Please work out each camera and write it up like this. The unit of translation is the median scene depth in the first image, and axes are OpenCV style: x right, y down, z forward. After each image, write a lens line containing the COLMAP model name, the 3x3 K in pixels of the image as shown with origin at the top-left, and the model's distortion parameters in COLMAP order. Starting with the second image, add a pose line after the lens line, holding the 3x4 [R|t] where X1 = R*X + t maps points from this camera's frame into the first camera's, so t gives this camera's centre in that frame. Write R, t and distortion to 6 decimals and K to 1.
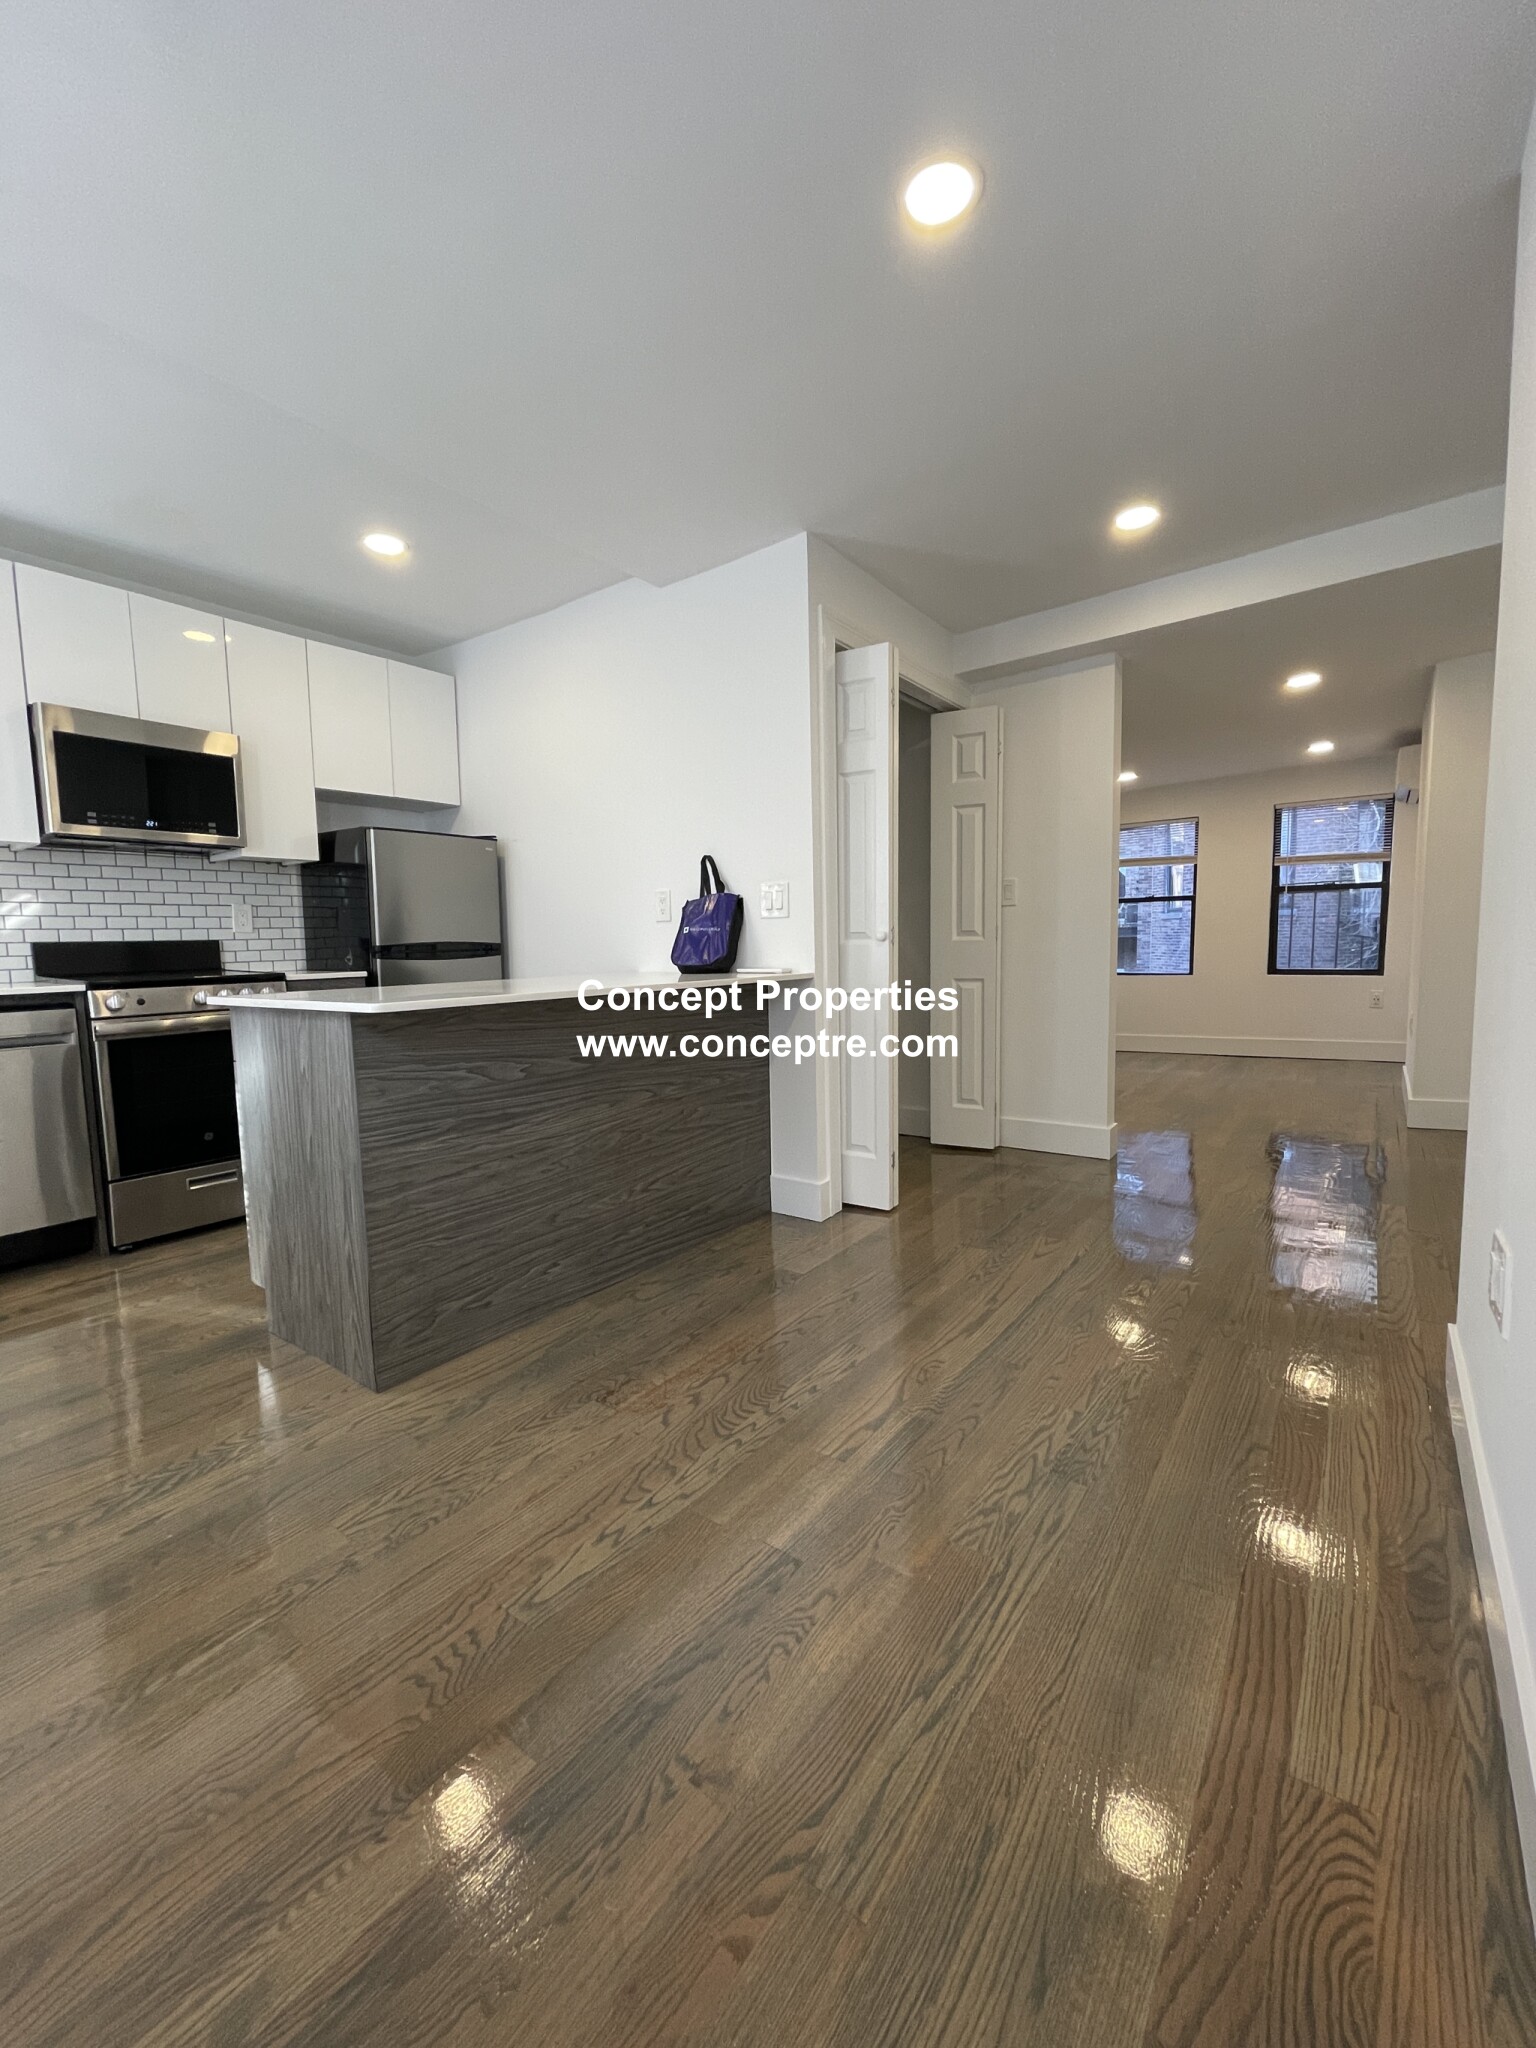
lens RADIAL K [[823.0, 0, 770.9], [0, 823.0, 1019.8], [0, 0, 1]] dist [-0.007544, 0.001430]
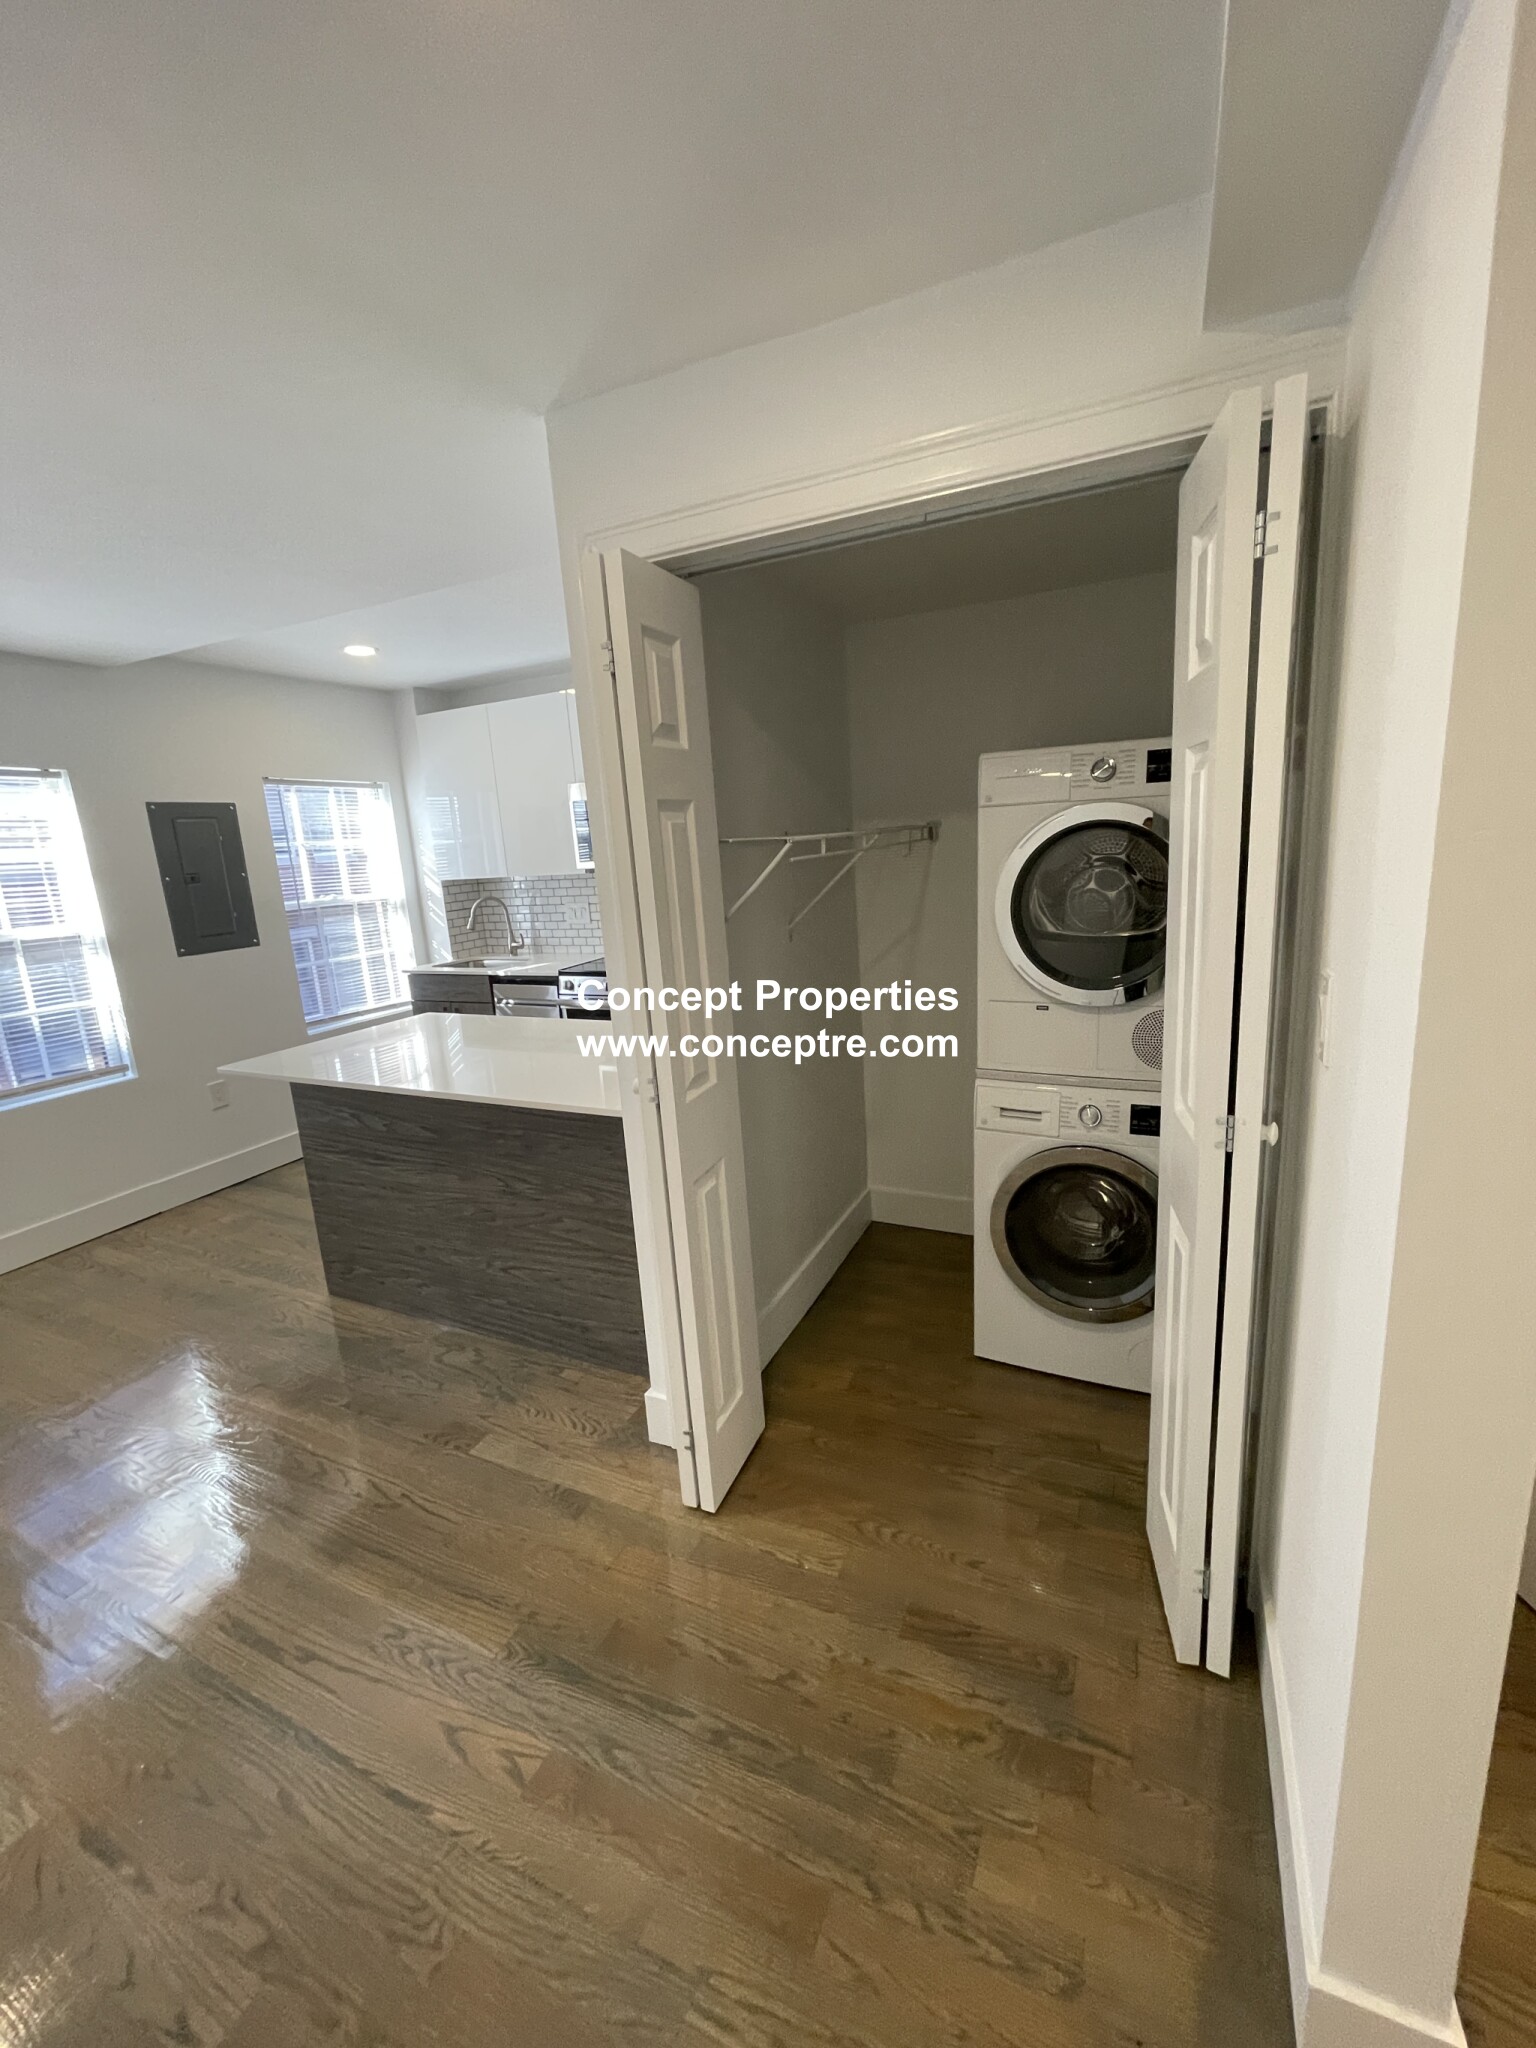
lens RADIAL K [[823.0, 0, 767.1], [0, 823.0, 1020.3], [0, 0, 1]] dist [-0.007544, 0.001430]
pose [[0.198749, 0.217898, -0.955520, 0.934837], [-0.037252, 0.975946, 0.214808, -0.370912], [0.979342, -0.007098, 0.202086, 1.295753]]
